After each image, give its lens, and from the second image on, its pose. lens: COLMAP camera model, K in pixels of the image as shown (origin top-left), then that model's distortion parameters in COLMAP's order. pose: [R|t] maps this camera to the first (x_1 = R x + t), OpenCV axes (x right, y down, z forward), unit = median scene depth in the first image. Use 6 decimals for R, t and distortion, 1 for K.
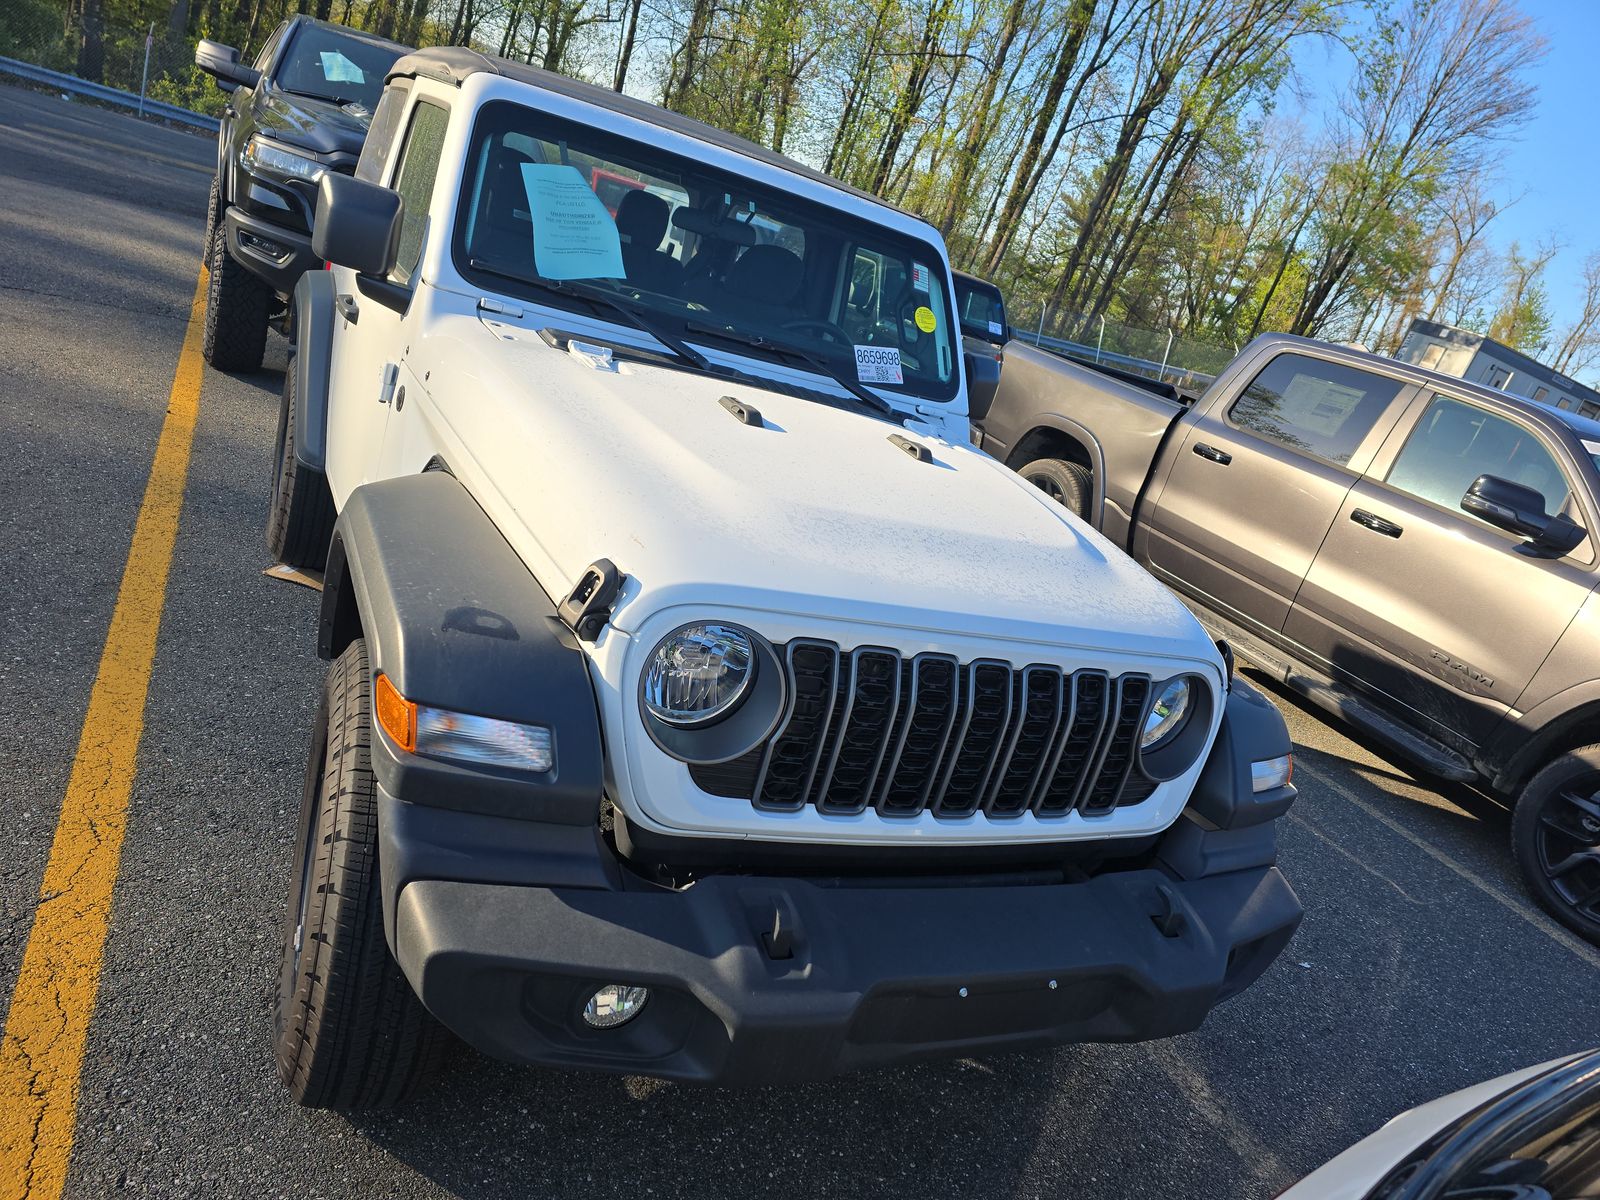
lens RADIAL K [[1091.0, 0, 791.0], [0, 1091.0, 594.0], [0, 0, 1]] dist [0.073503, -0.065797]
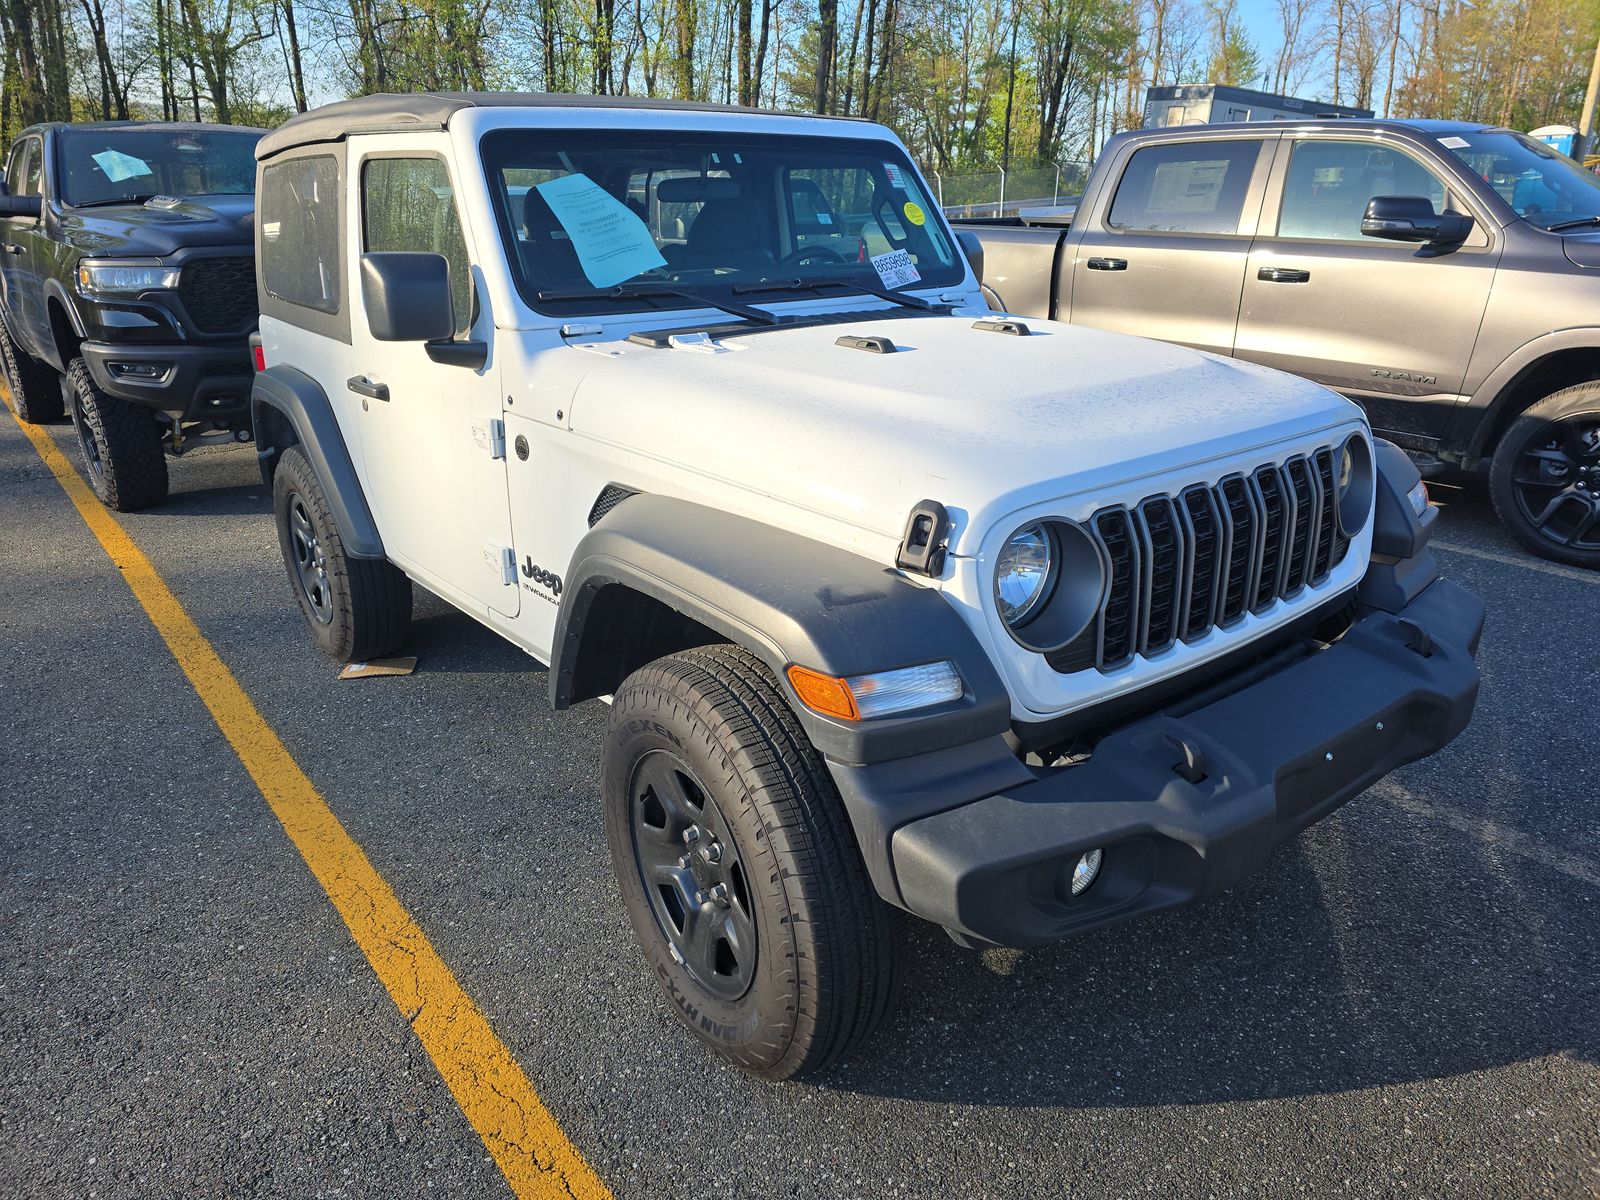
lens RADIAL K [[1091.0, 0, 791.0], [0, 1091.0, 594.0], [0, 0, 1]] dist [0.073503, -0.065797]
pose [[0.932604, -0.347330, 0.098042, -0.202126], [0.340625, 0.936880, 0.078934, -0.035122], [-0.119270, -0.040218, 0.992047, -0.025268]]
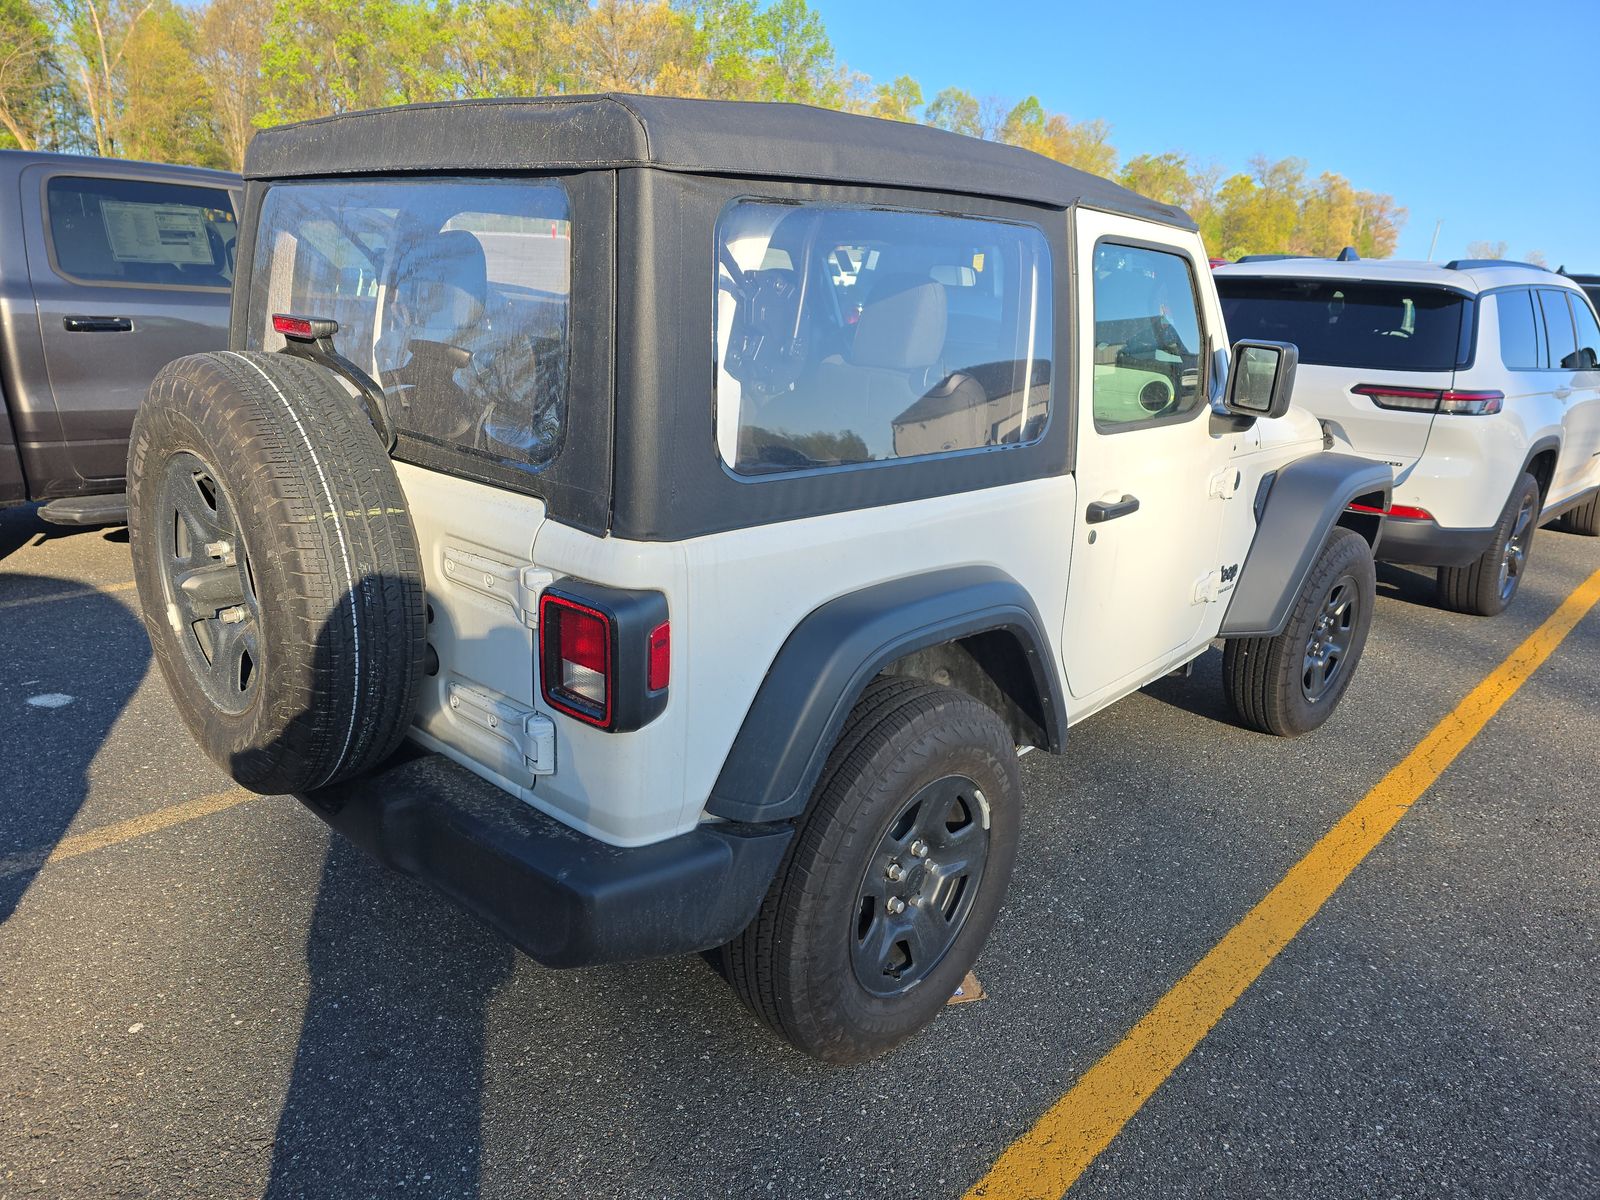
lens RADIAL K [[1091.0, 0, 791.0], [0, 1091.0, 594.0], [0, 0, 1]] dist [0.073503, -0.065797]
pose [[-0.351567, -0.536834, 0.766948, -0.951873], [0.130154, 0.783262, 0.607915, -0.726429], [-0.927071, 0.313544, -0.205498, 1.374744]]
